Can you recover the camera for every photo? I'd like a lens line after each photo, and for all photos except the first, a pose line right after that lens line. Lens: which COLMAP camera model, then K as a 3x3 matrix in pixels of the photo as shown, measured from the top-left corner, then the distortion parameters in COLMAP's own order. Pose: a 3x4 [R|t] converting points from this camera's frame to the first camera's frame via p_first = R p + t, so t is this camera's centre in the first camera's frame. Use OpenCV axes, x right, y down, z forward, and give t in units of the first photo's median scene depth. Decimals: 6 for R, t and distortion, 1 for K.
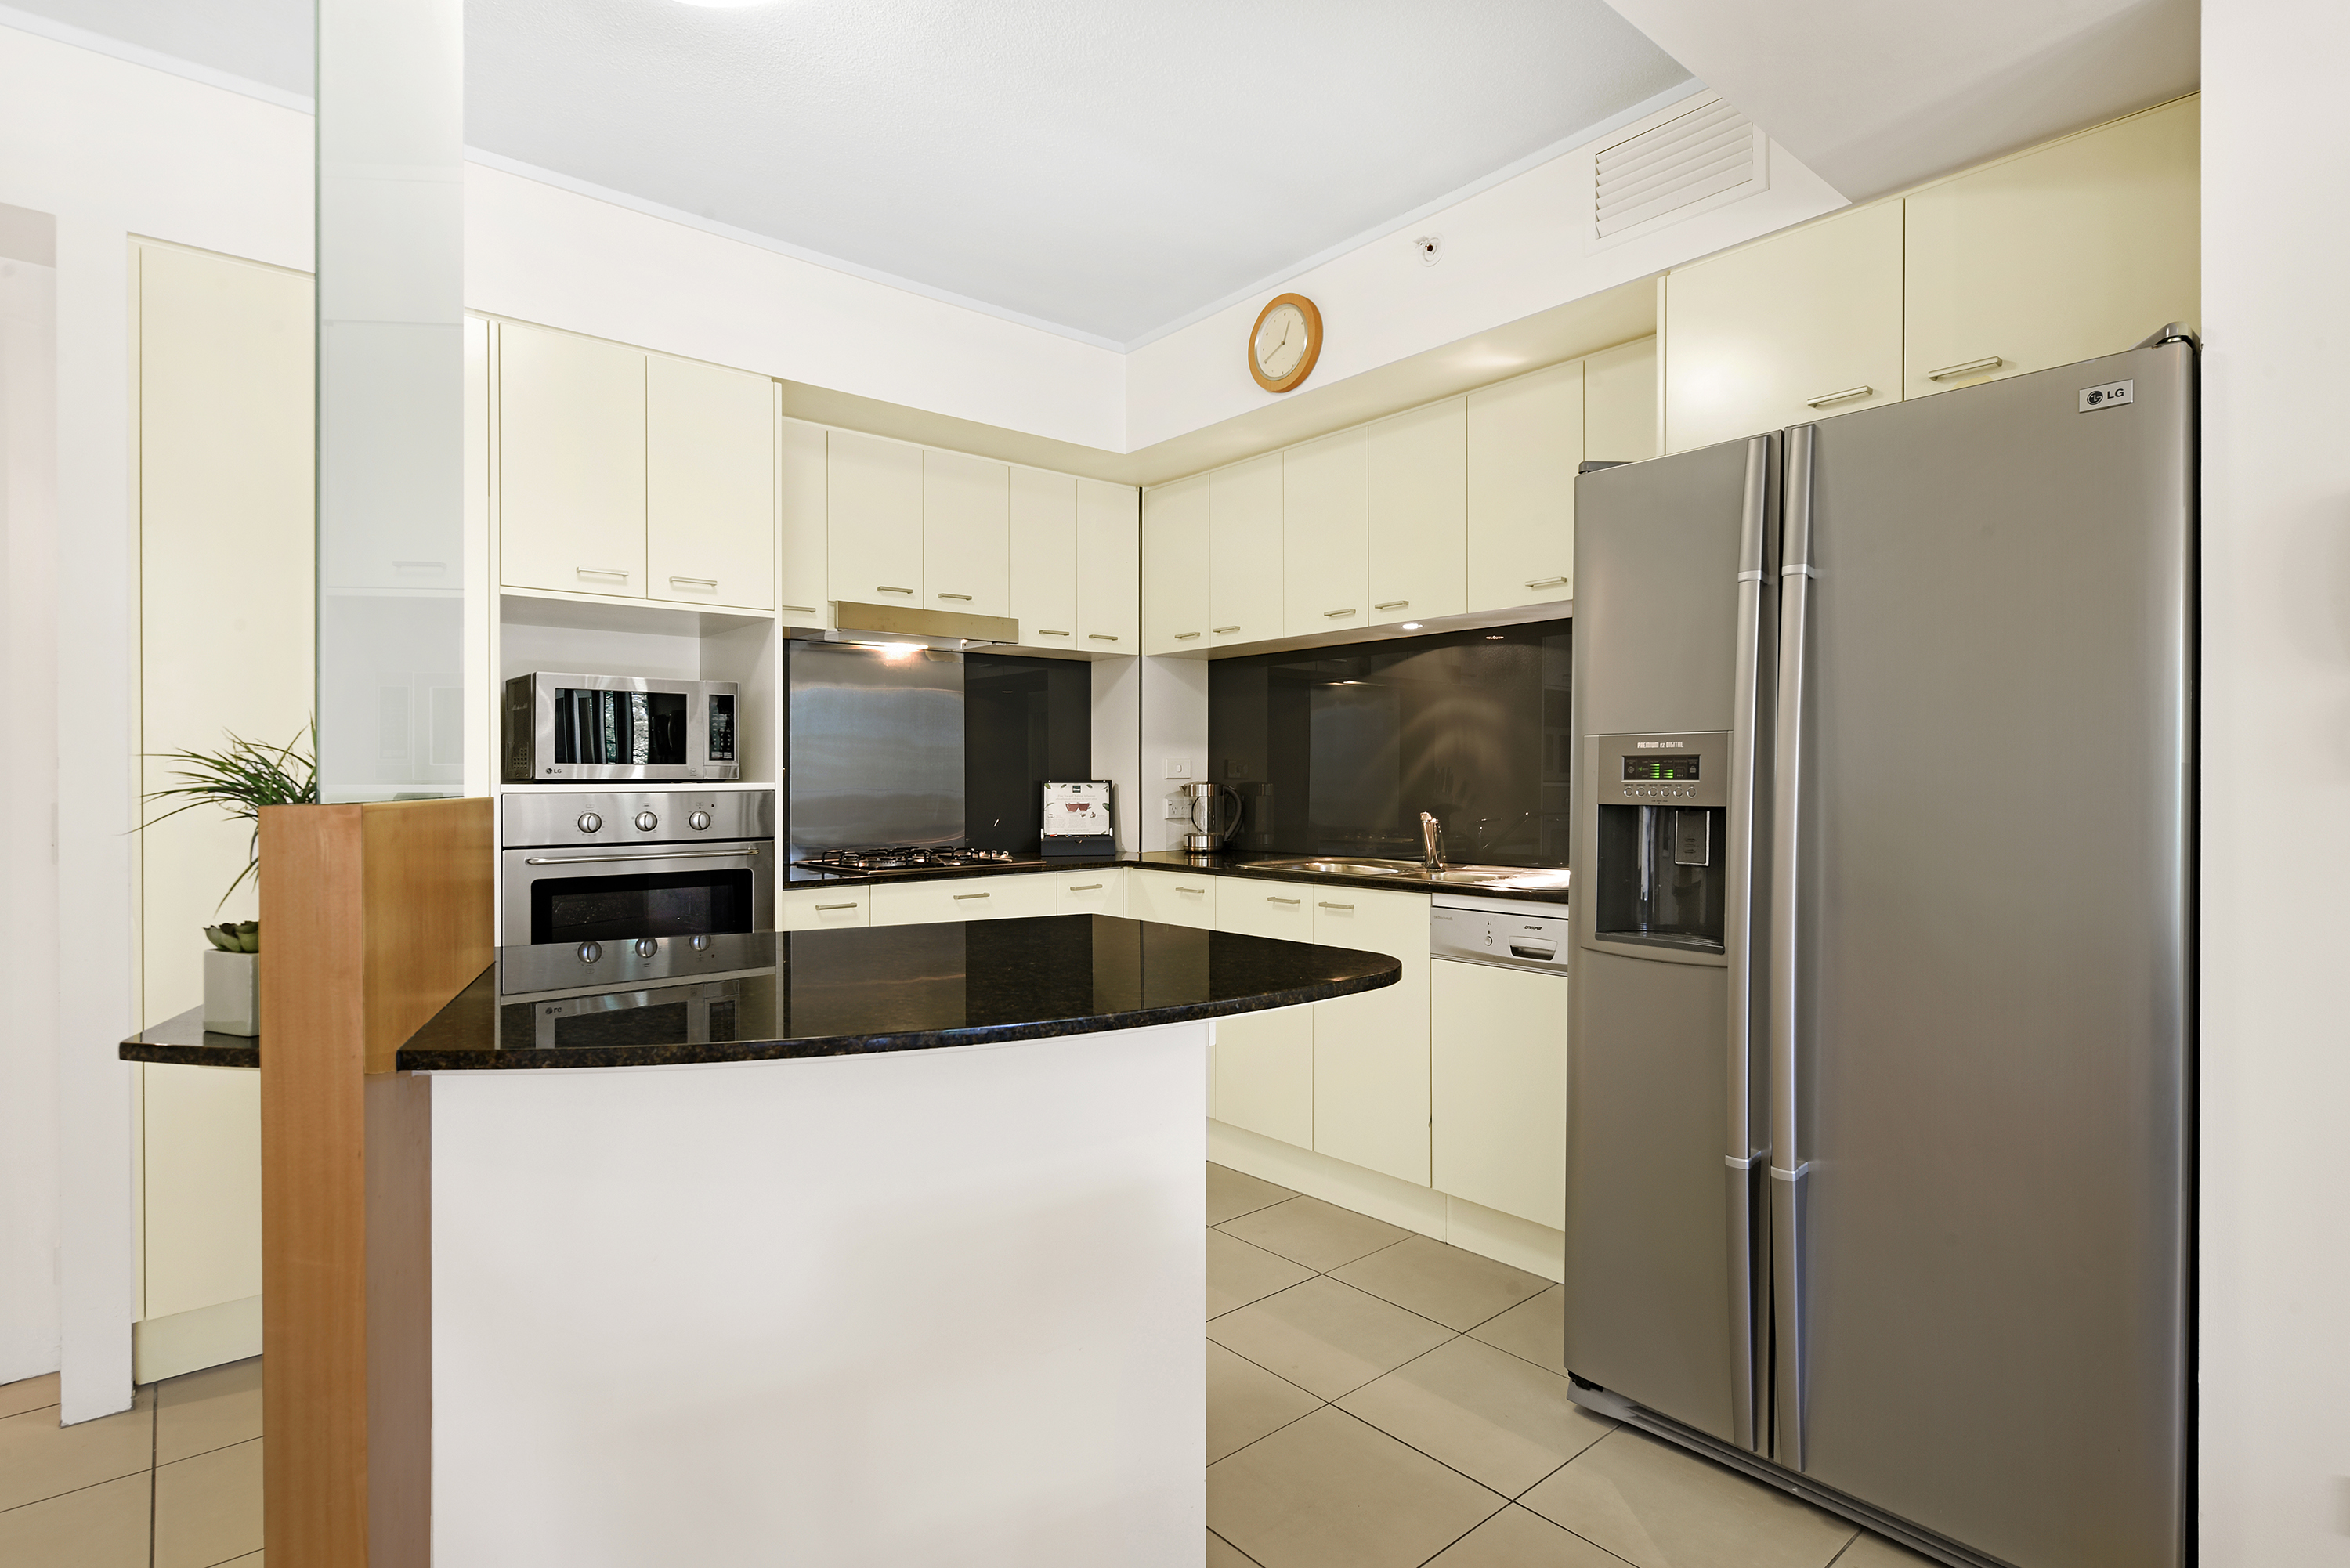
lens RADIAL K [[1170.2, 0, 1174.1], [0, 1170.2, 778.8], [0, 0, 1]] dist [0.016329, 0.000330]
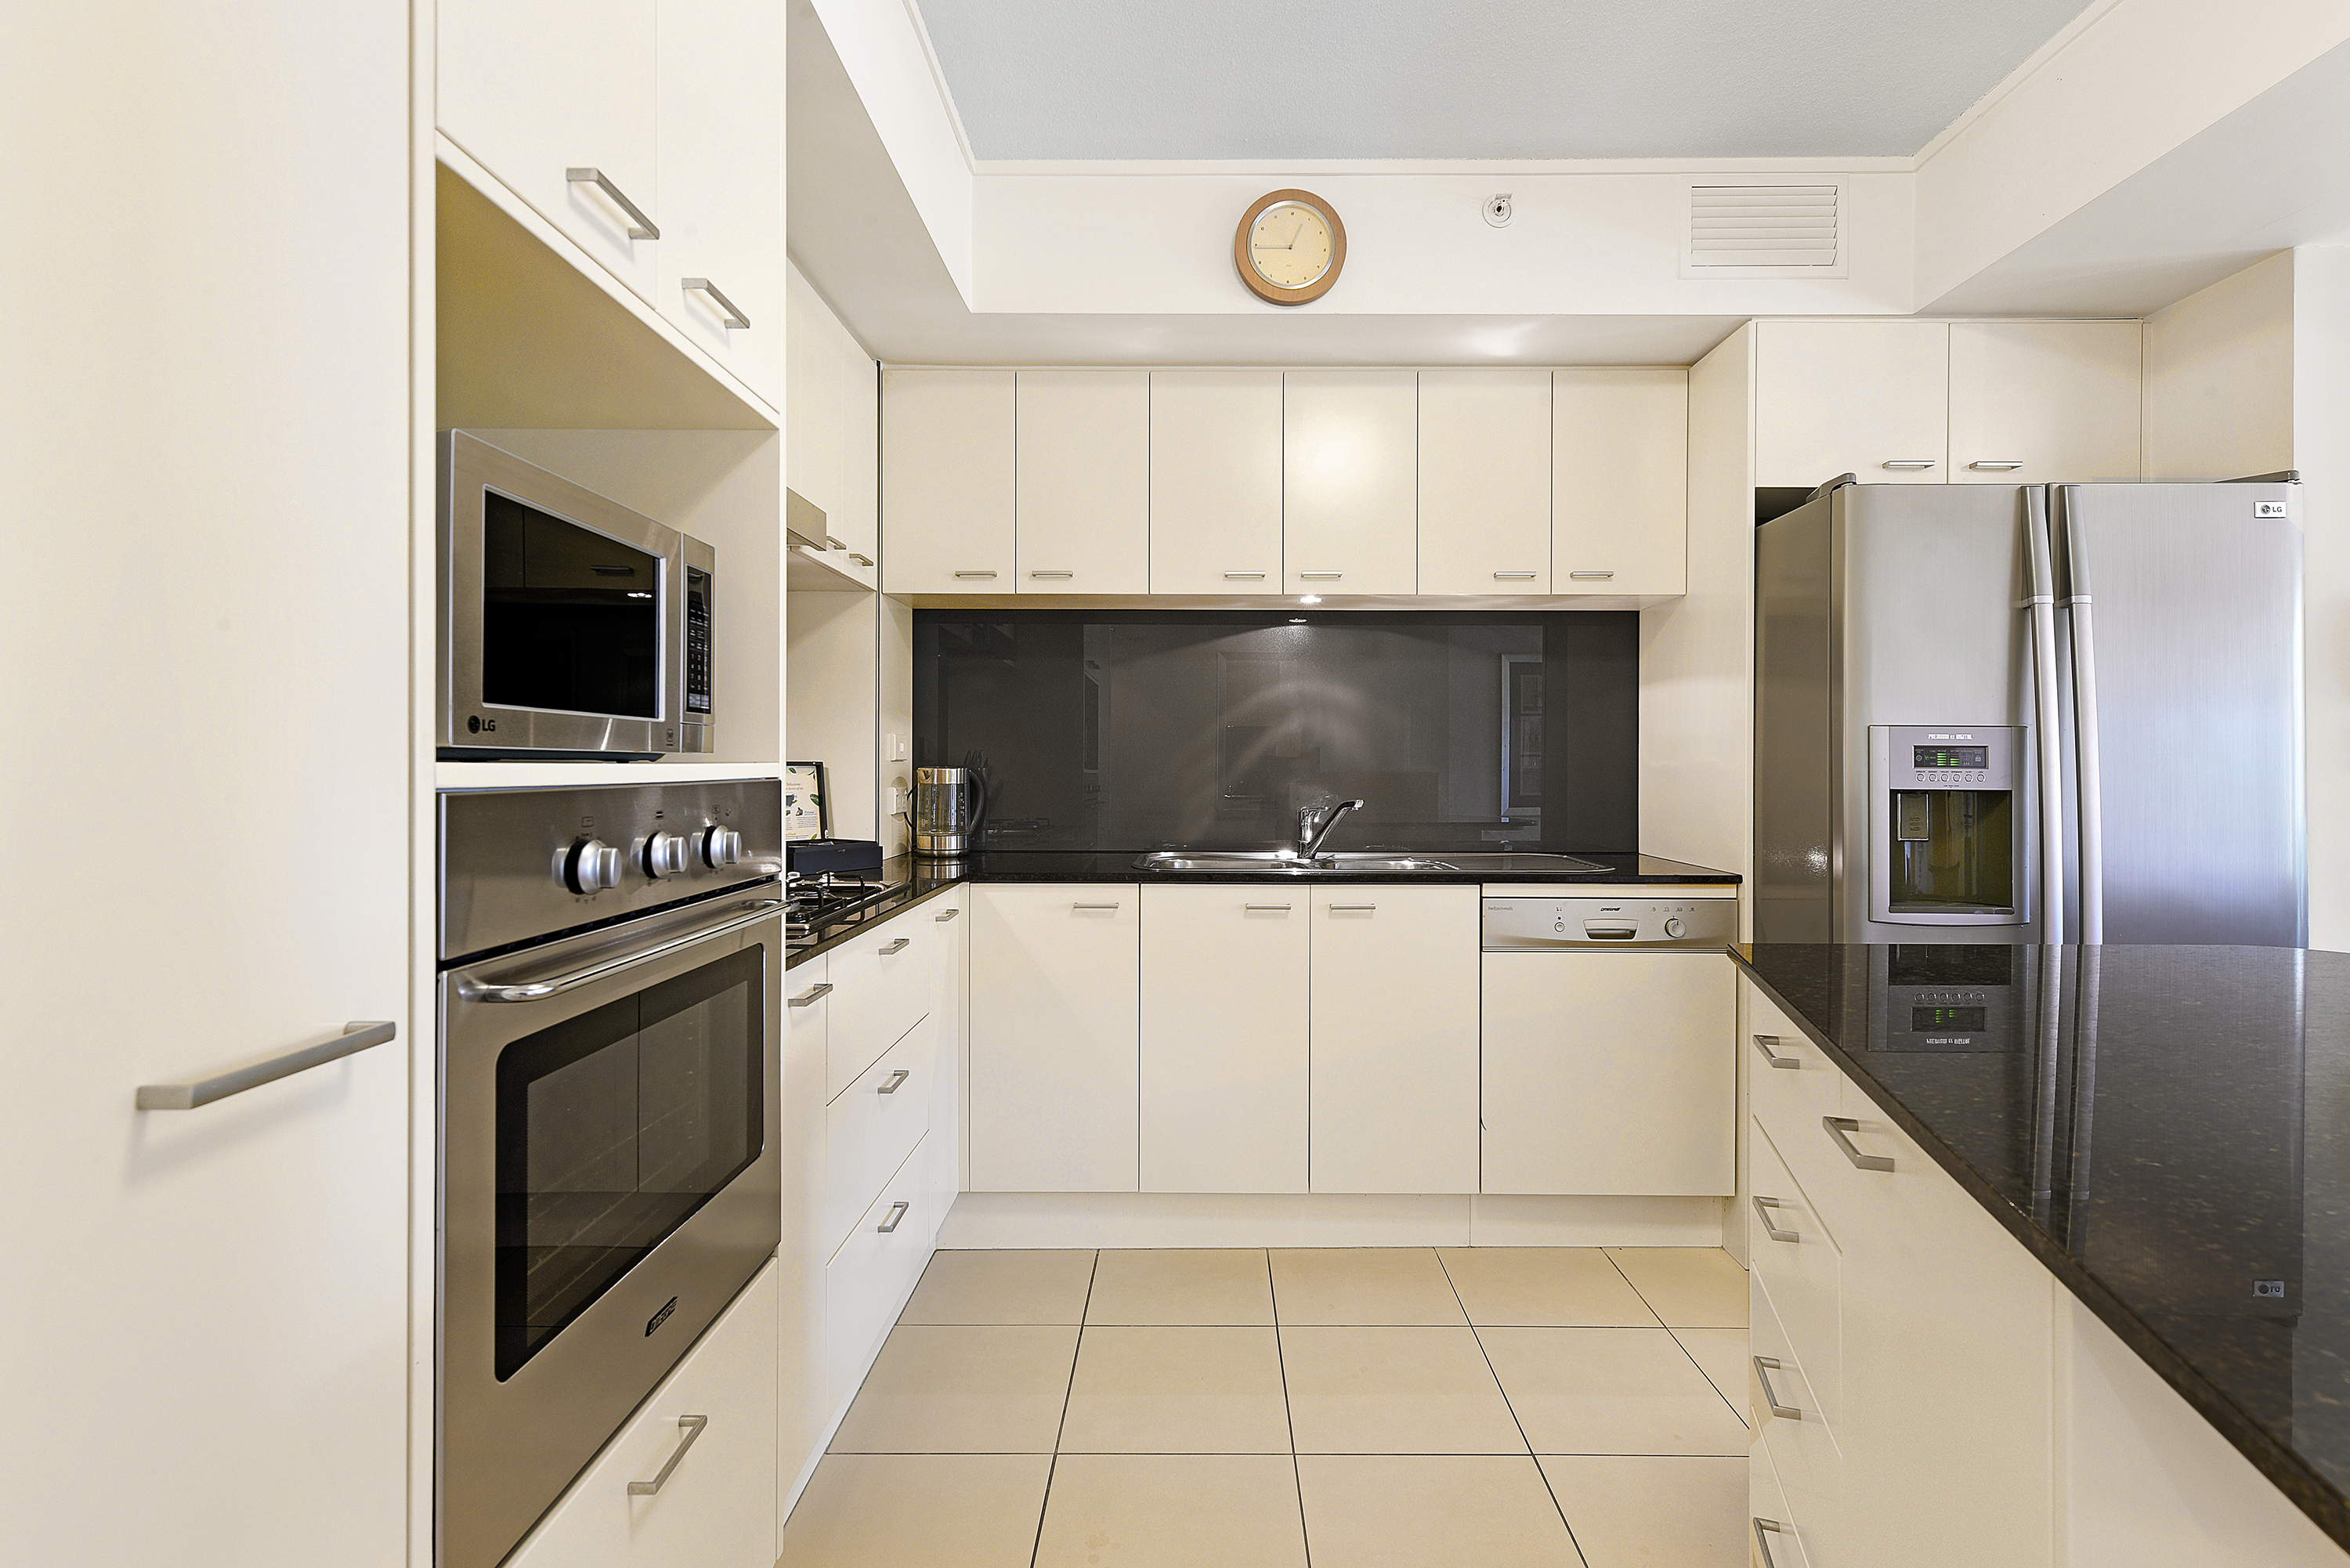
lens RADIAL K [[1048.3, 0, 1199.2], [0, 1048.3, 763.9], [0, 0, 1]] dist [0.005192, 0.000290]
pose [[0.652554, 0.005202, 0.757725, -0.576021], [-0.006525, 0.999978, -0.001246, 0.002434], [-0.757714, -0.004132, 0.652573, 0.614399]]
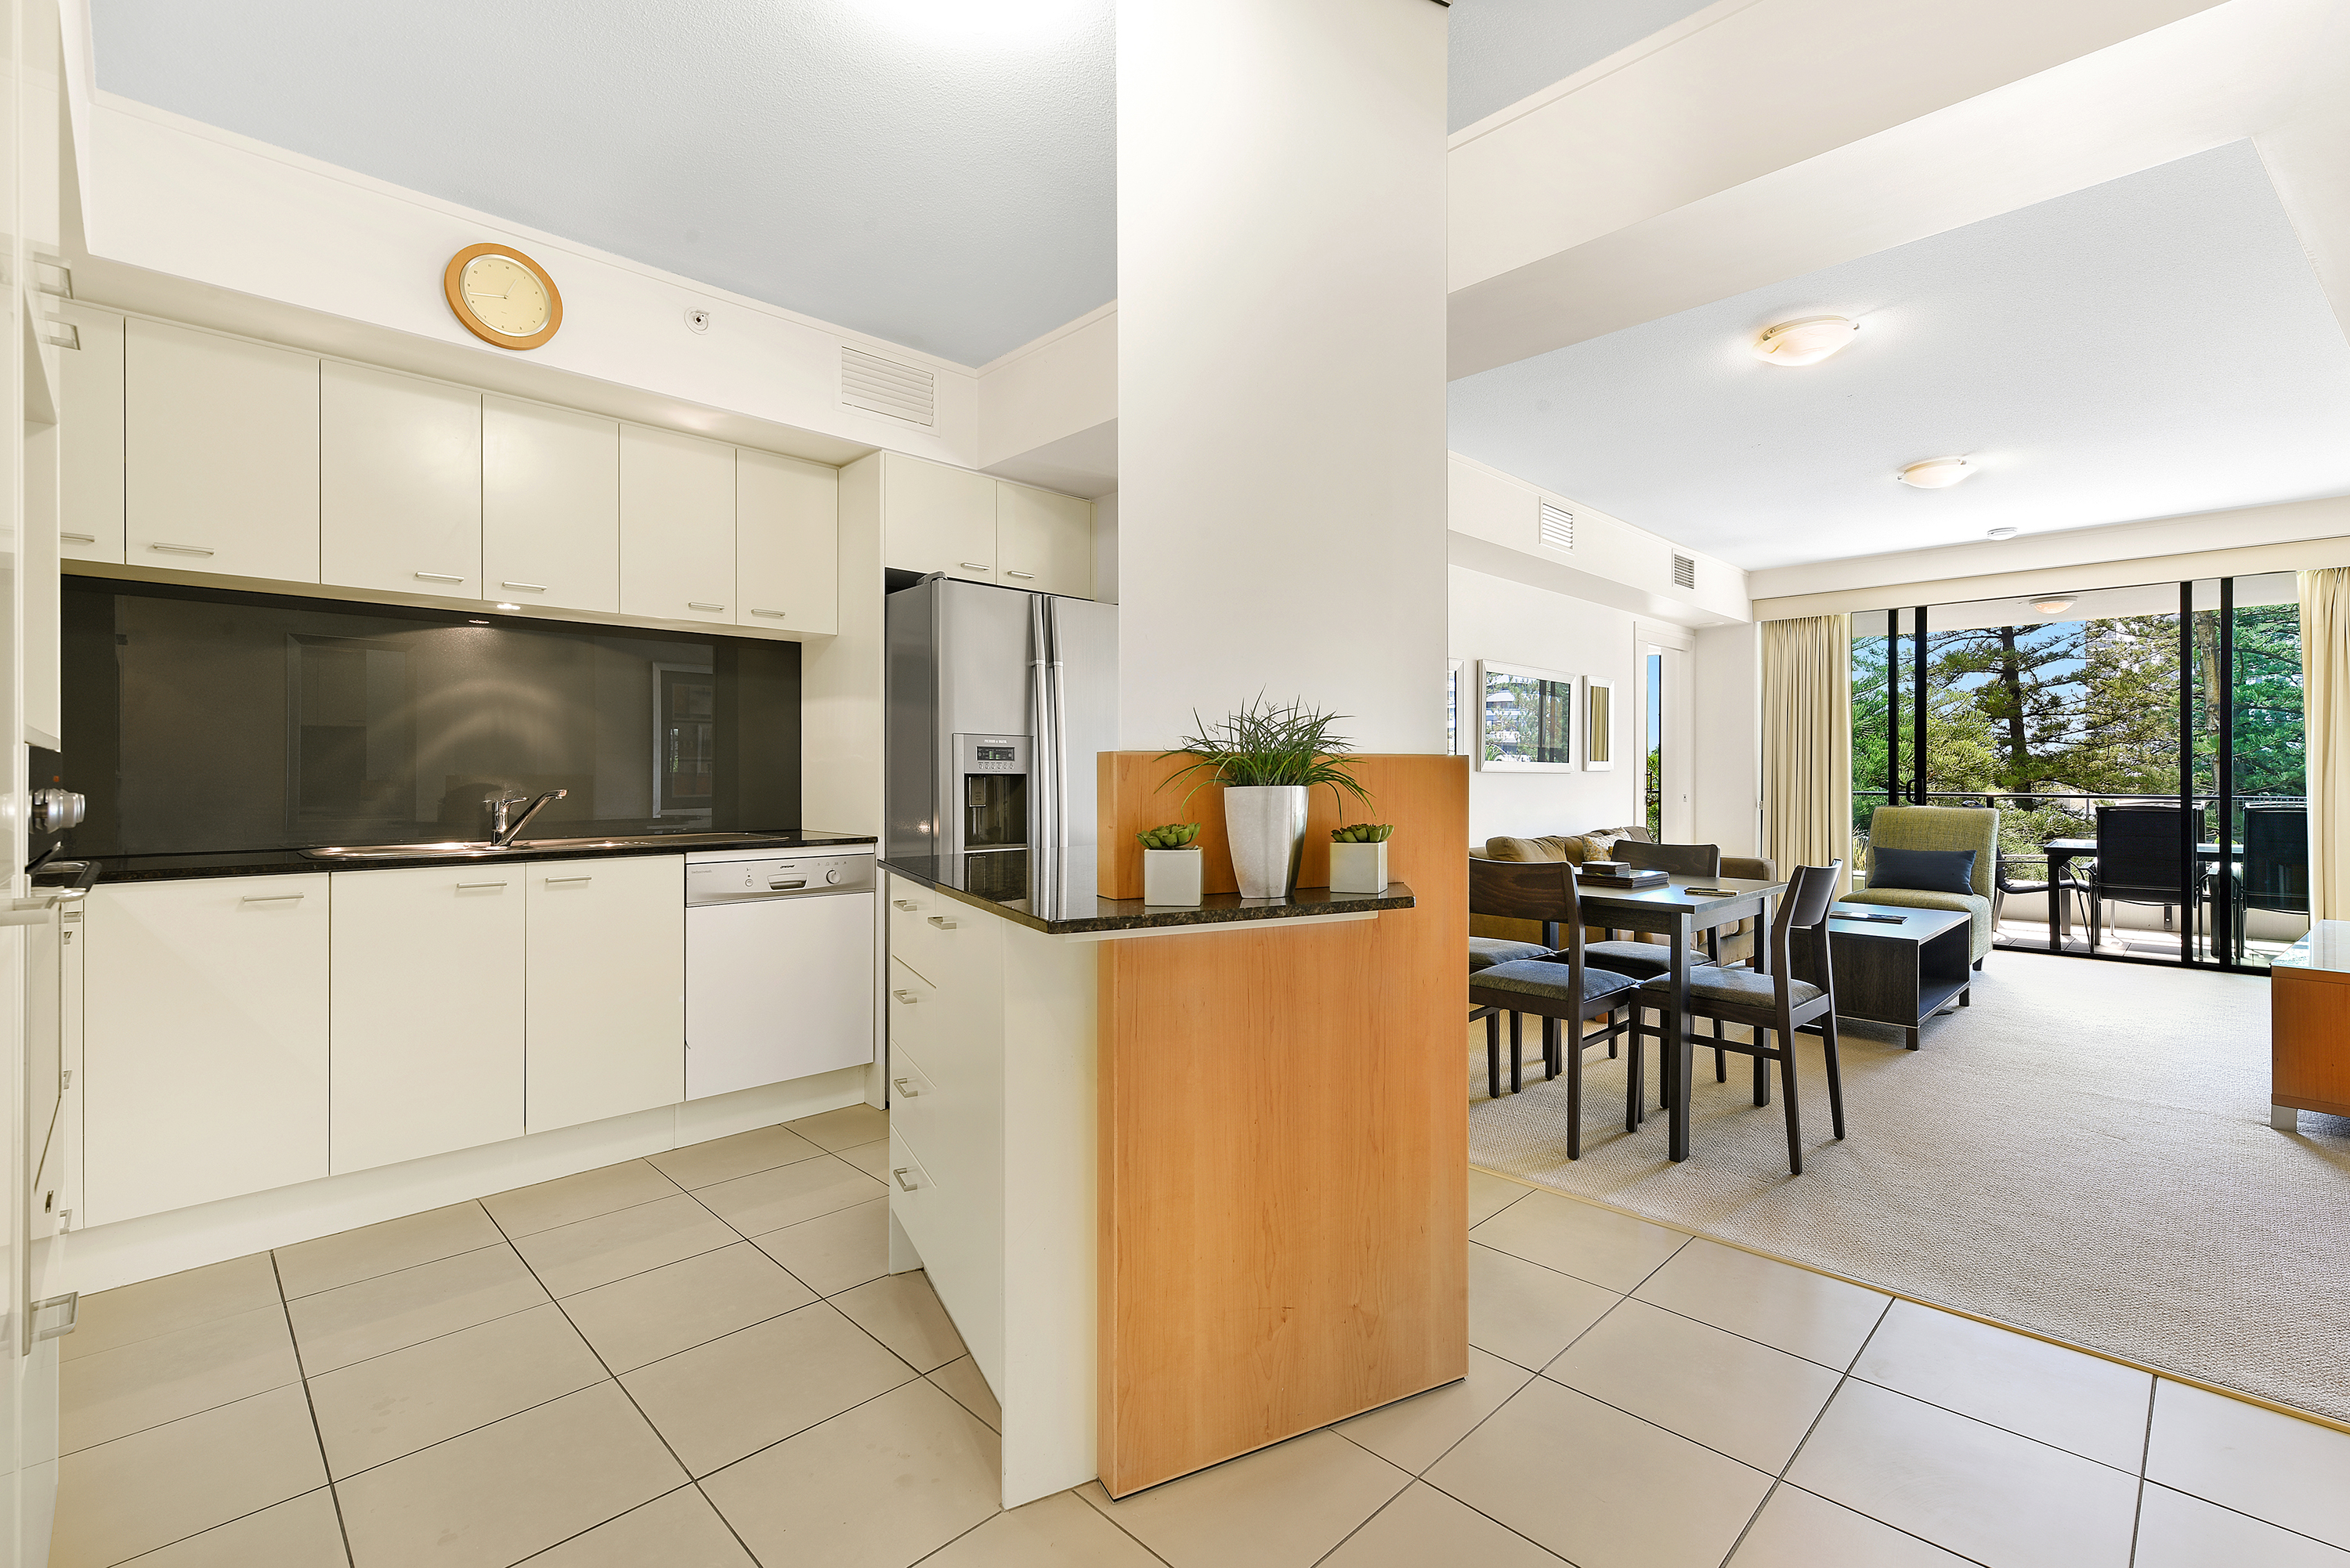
lens RADIAL K [[1048.3, 0, 1192.2], [0, 1048.3, 774.2], [0, 0, 1]] dist [0.005192, 0.000290]
pose [[-0.073735, 0.006233, 0.997258, -0.879482], [-0.000165, 0.999980, -0.006263, 0.023352], [-0.997278, -0.000626, -0.073732, 0.562407]]
